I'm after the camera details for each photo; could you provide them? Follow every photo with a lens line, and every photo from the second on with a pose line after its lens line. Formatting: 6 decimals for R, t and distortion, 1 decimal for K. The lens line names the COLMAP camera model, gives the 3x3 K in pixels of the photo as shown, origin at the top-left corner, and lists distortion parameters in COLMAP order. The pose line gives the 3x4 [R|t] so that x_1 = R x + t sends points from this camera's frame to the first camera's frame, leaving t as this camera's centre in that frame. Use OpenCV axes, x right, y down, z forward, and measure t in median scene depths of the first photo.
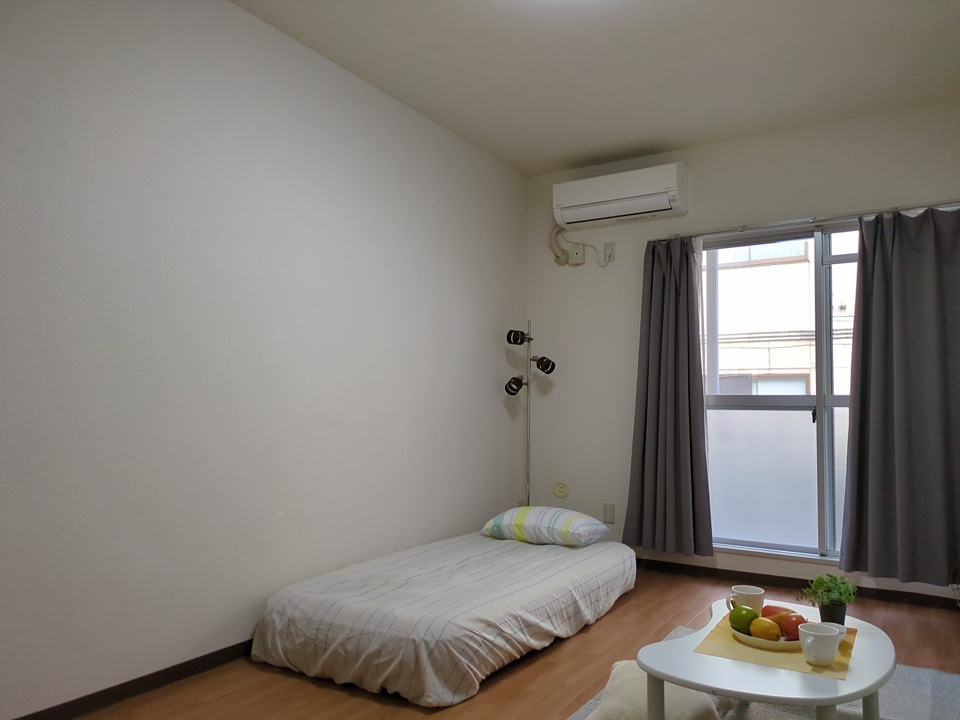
lens RADIAL K [[717.0, 0, 480.4], [0, 717.0, 369.2], [0, 0, 1]] dist [0.054346, -0.041541]
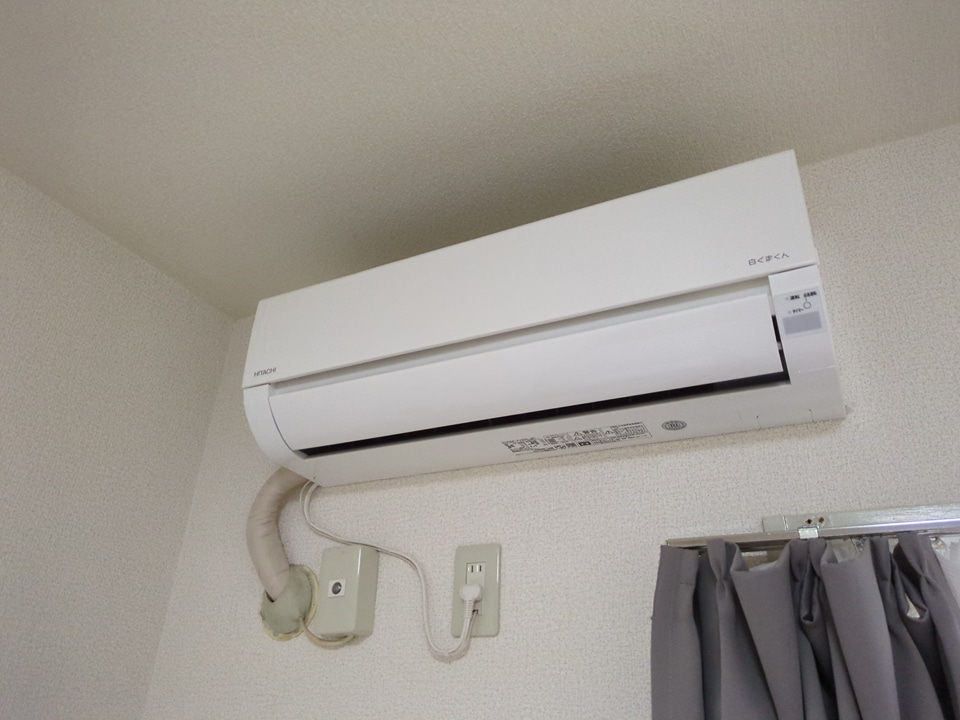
lens RADIAL K [[717.0, 0, 479.9], [0, 717.0, 366.4], [0, 0, 1]] dist [0.054346, -0.041541]
pose [[0.995527, 0.063168, 0.070259, 0.178842], [-0.028988, 0.911984, -0.409200, -0.150321], [-0.089923, 0.405333, 0.909736, 0.861301]]
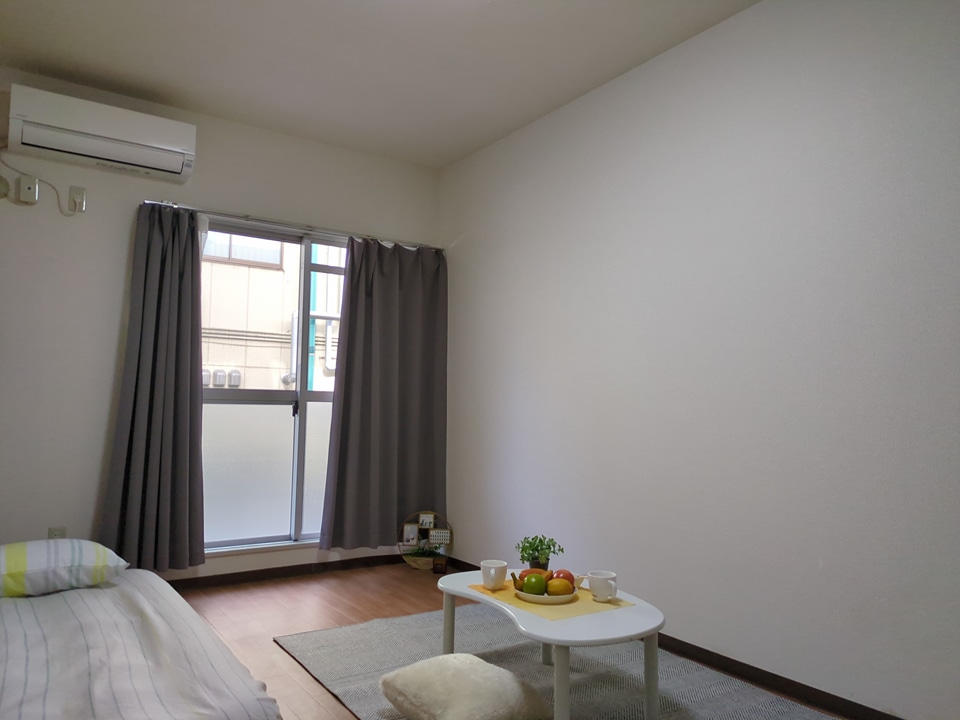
lens RADIAL K [[717.0, 0, 485.4], [0, 717.0, 358.9], [0, 0, 1]] dist [0.054346, -0.041541]
pose [[0.405830, 0.062439, 0.911813, -0.382410], [-0.059929, 0.997334, -0.041622, 0.016235], [-0.911982, -0.037753, 0.408490, 0.303819]]
